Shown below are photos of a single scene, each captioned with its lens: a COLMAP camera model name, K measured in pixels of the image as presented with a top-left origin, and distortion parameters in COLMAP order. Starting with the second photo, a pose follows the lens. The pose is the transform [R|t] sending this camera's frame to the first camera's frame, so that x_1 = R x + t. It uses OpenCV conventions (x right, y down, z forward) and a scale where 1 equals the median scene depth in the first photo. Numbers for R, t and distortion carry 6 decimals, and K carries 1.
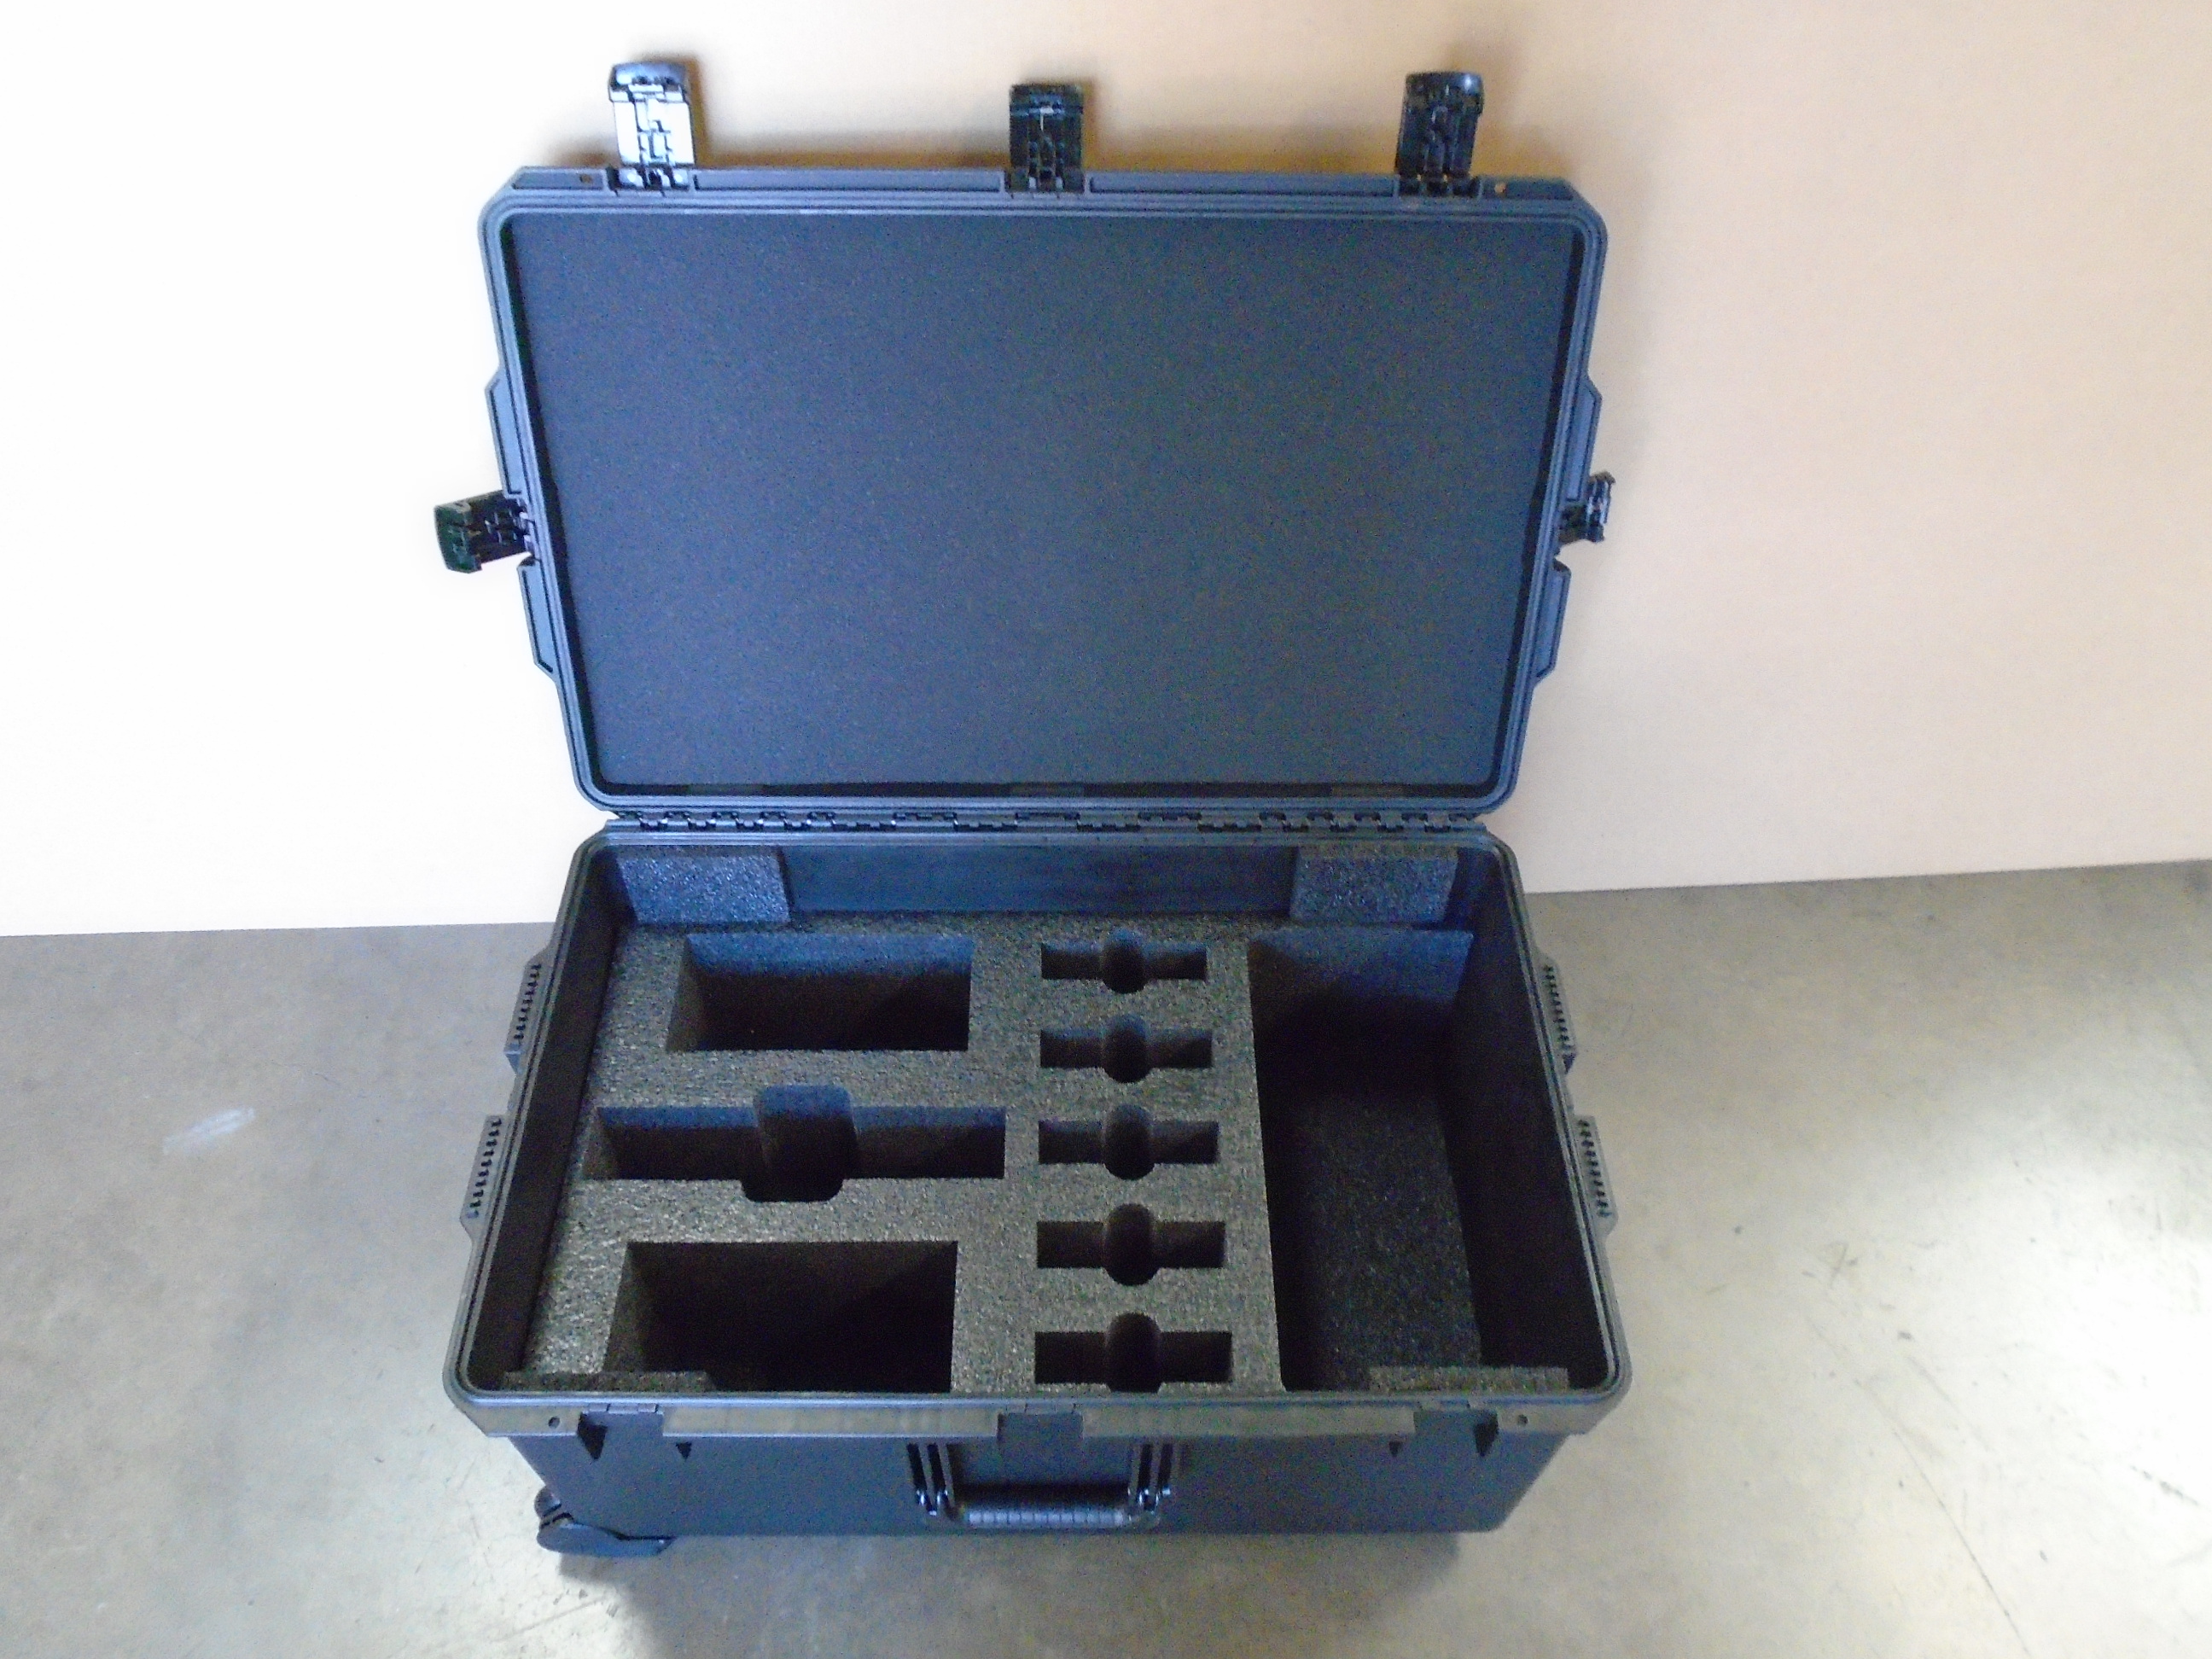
lens RADIAL K [[1720.3, 0, 1094.2], [0, 1720.3, 828.9], [0, 0, 1]] dist [-0.004697, 0.001727]
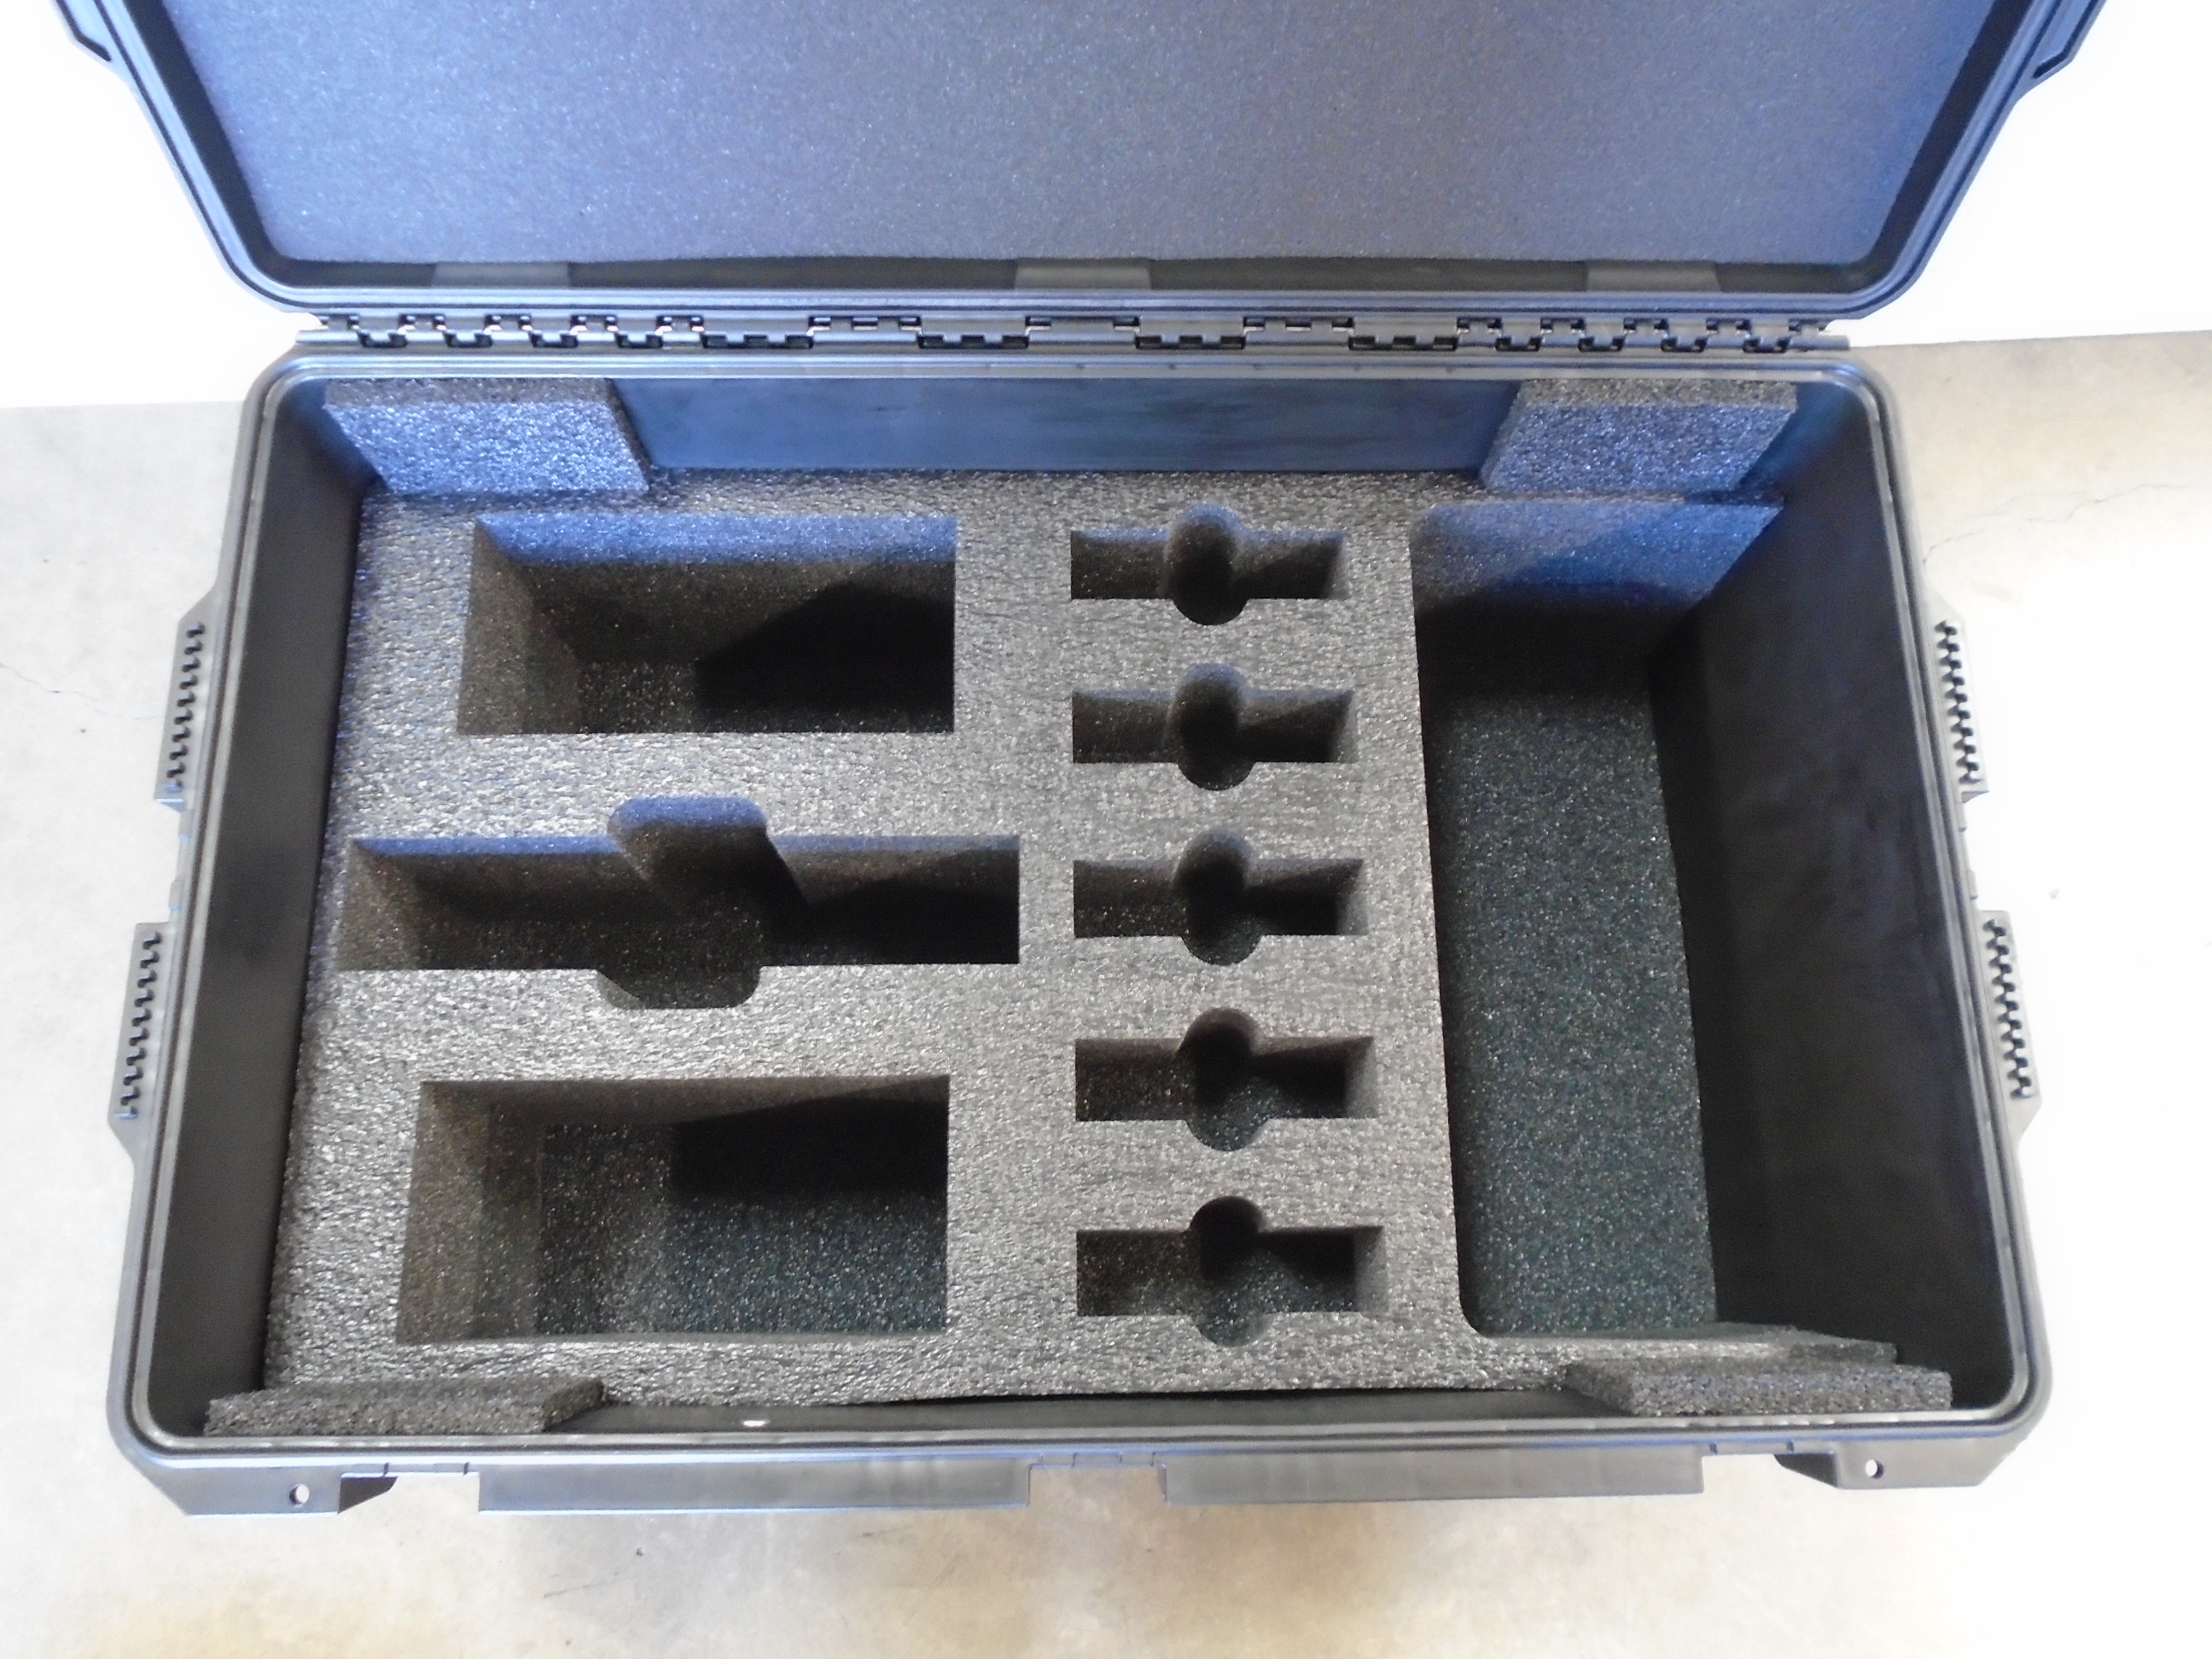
lens RADIAL K [[1720.3, 0, 1094.2], [0, 1720.3, 828.9], [0, 0, 1]] dist [-0.004697, 0.001727]
pose [[0.999906, -0.001250, 0.013666, -0.032920], [-0.004722, 0.903686, 0.428169, -0.104016], [-0.012885, -0.428193, 0.903595, 0.441559]]
